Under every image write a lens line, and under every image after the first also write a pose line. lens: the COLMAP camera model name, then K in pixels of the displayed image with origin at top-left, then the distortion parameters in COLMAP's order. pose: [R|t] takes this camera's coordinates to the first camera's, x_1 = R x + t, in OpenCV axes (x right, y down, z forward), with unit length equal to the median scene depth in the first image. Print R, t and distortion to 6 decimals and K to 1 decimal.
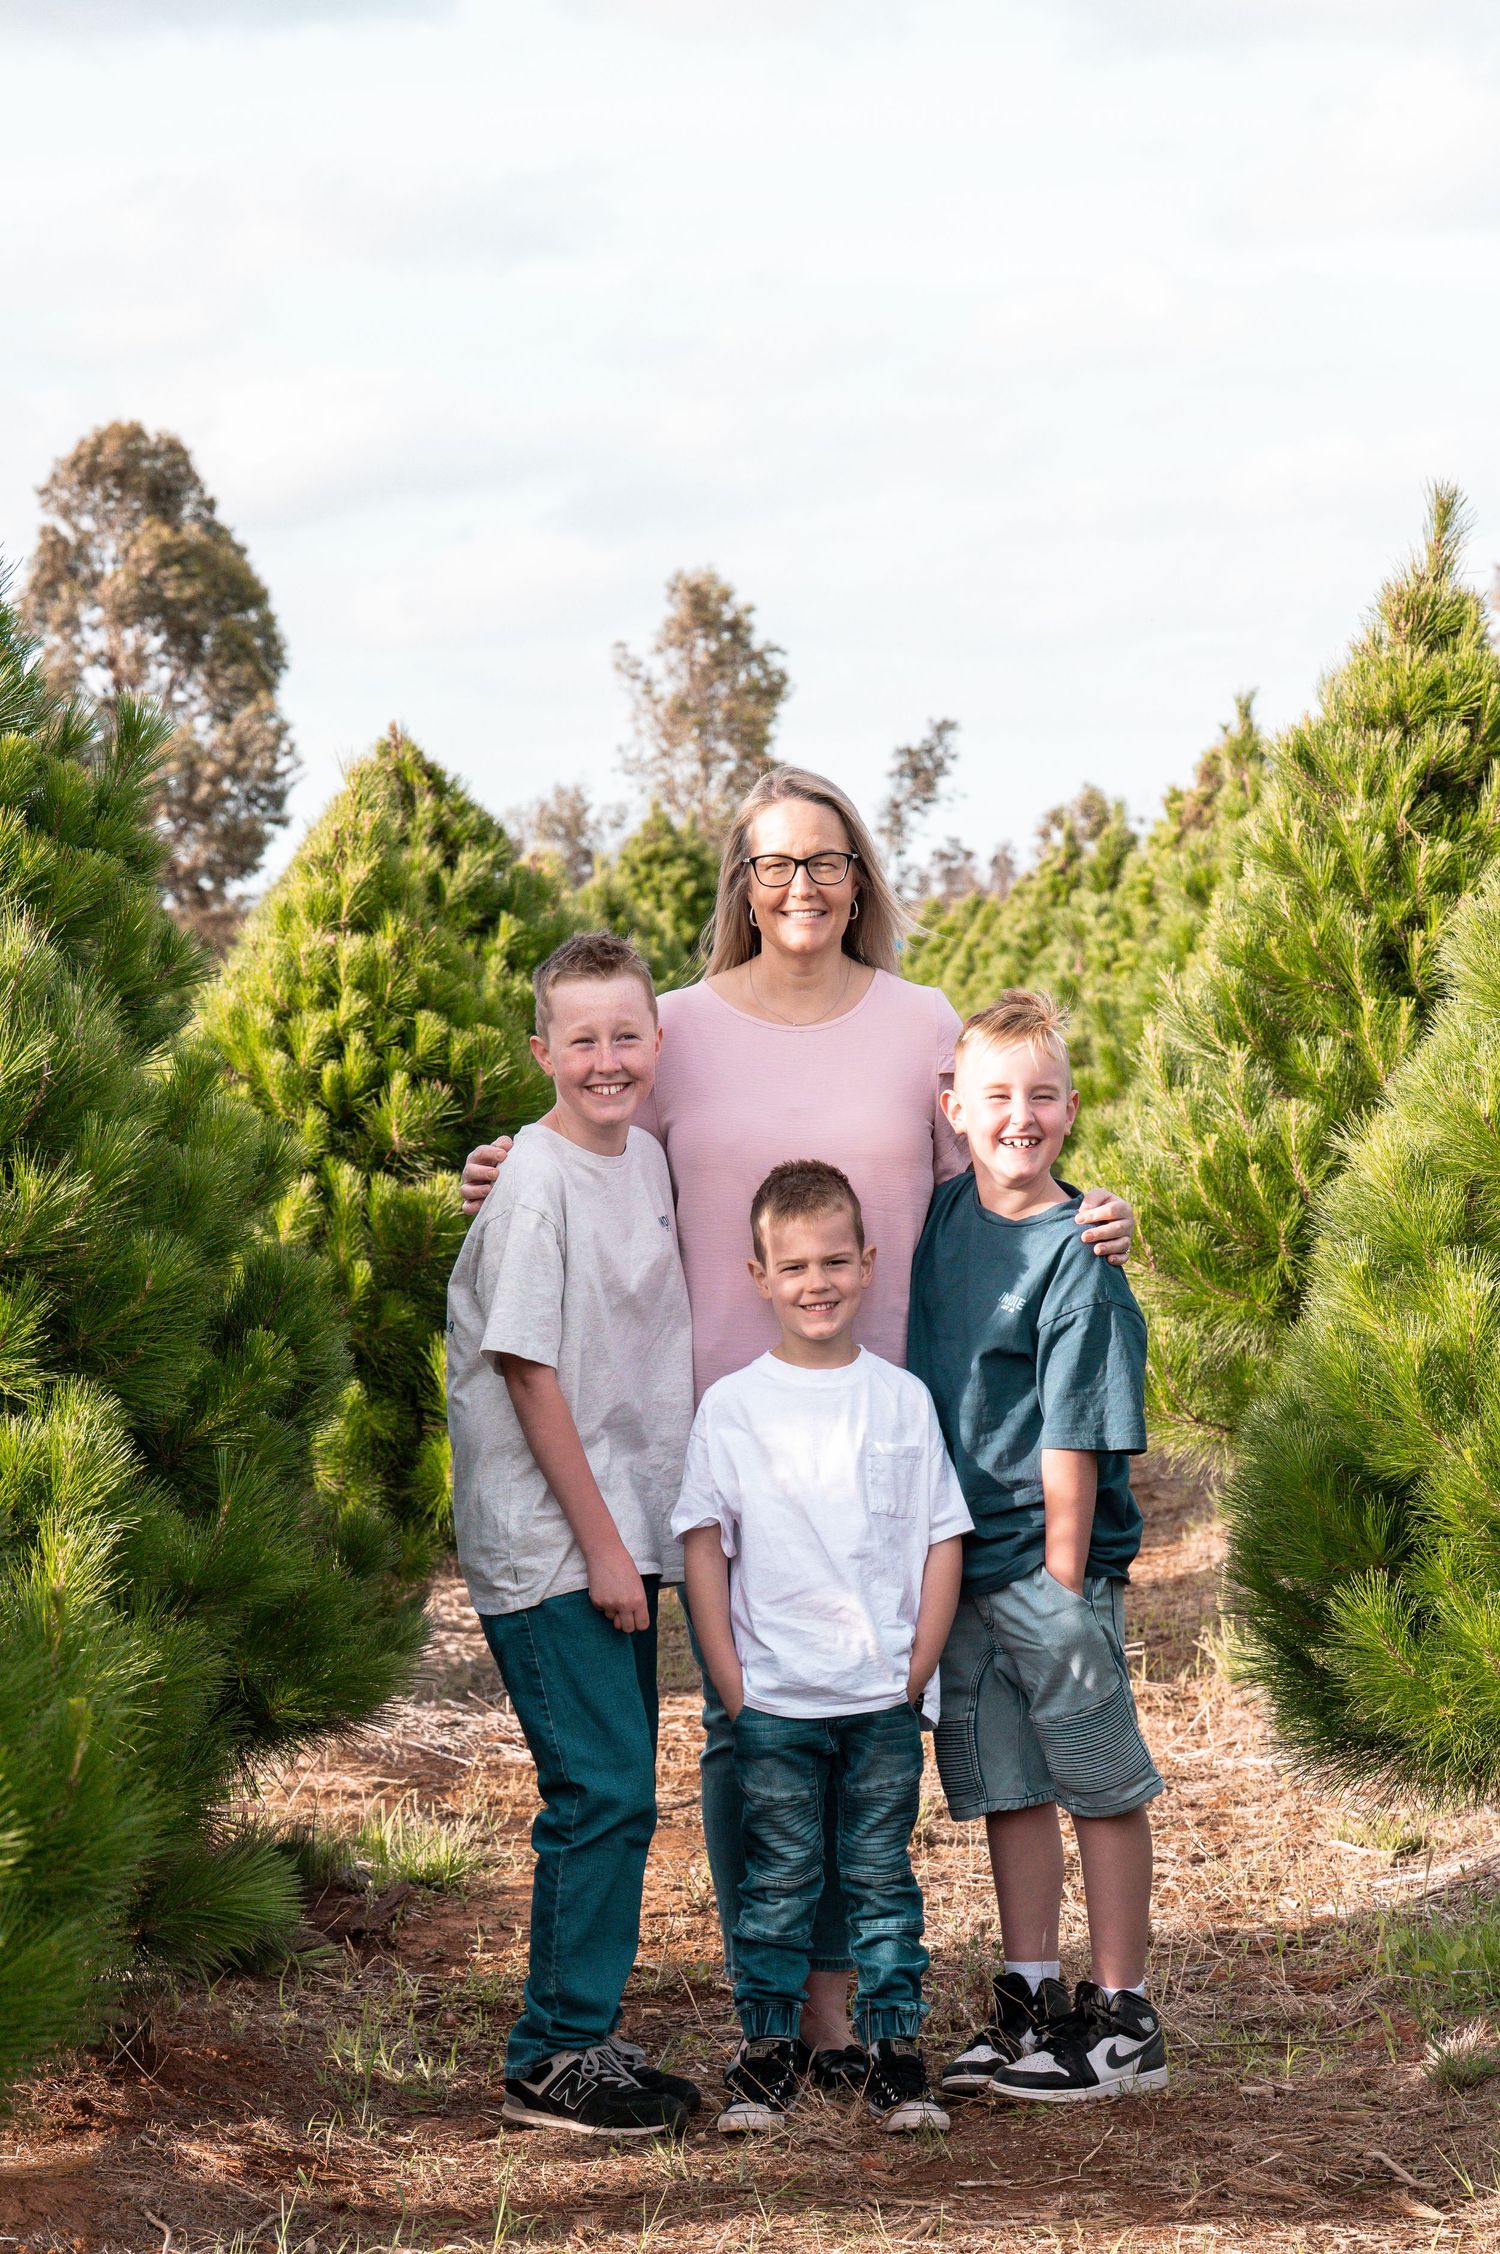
lens RADIAL K [[6045.0, 0, 867.2], [0, 6045.0, 1056.2], [0, 0, 1]] dist [0.855480, 0.000000]
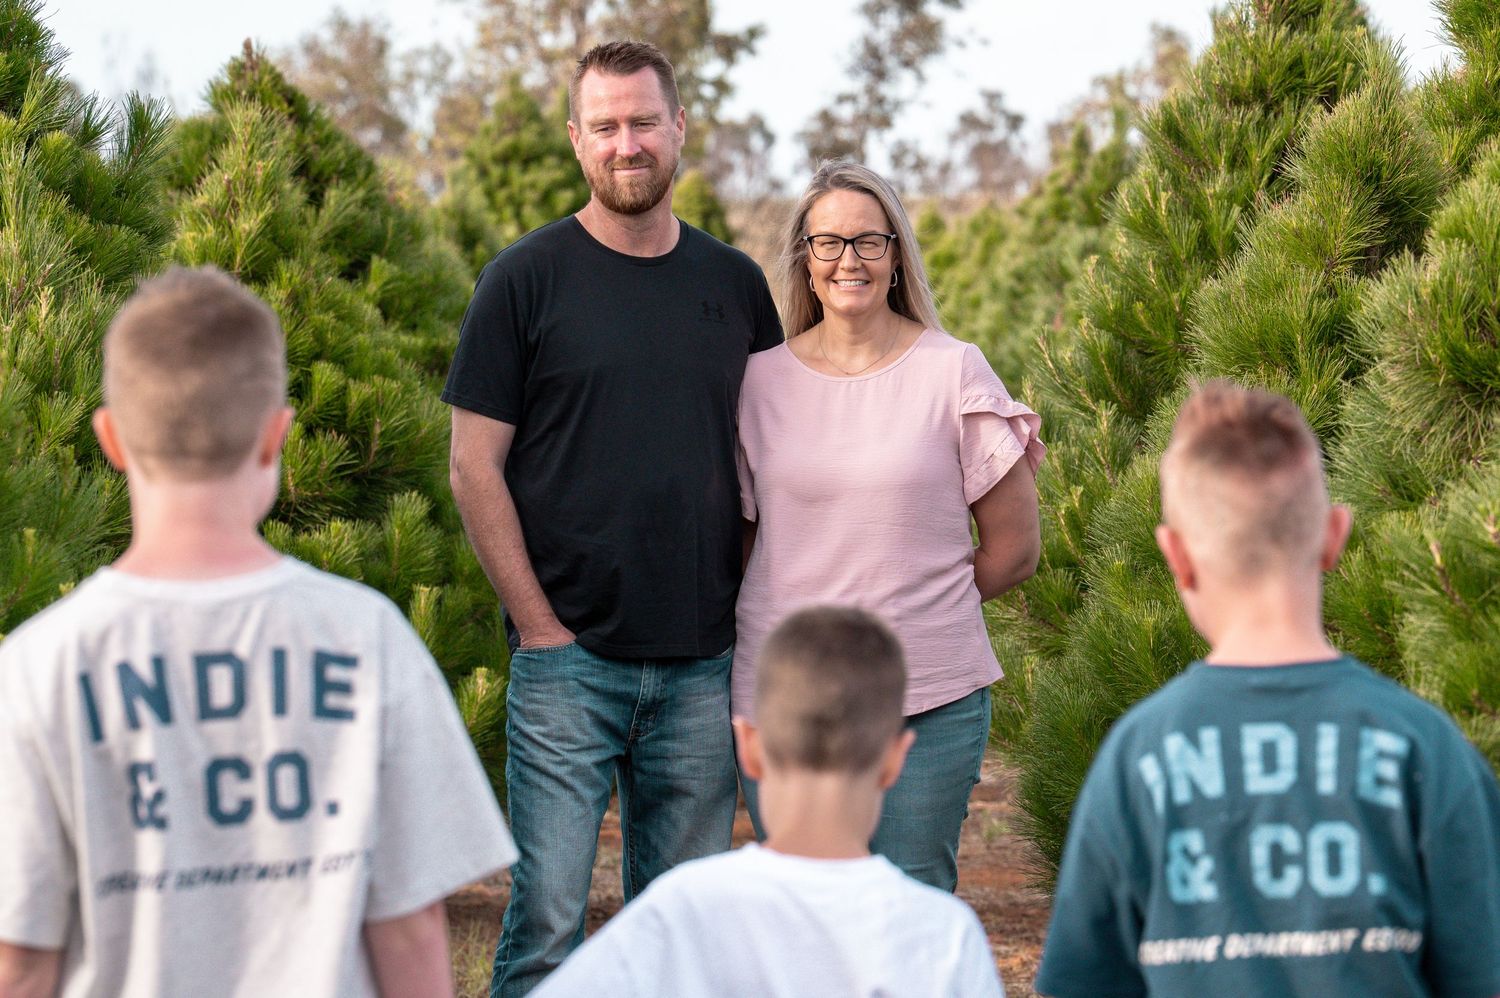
lens RADIAL K [[8523.0, 0, 863.0], [0, 8523.0, 492.4], [0, 0, 1]] dist [3.499687, 0.000000]
pose [[0.999914, 0.010794, 0.007401, 0.006960], [-0.010843, 0.999919, 0.006638, 0.003721], [-0.007329, -0.006717, 0.999951, -0.439692]]
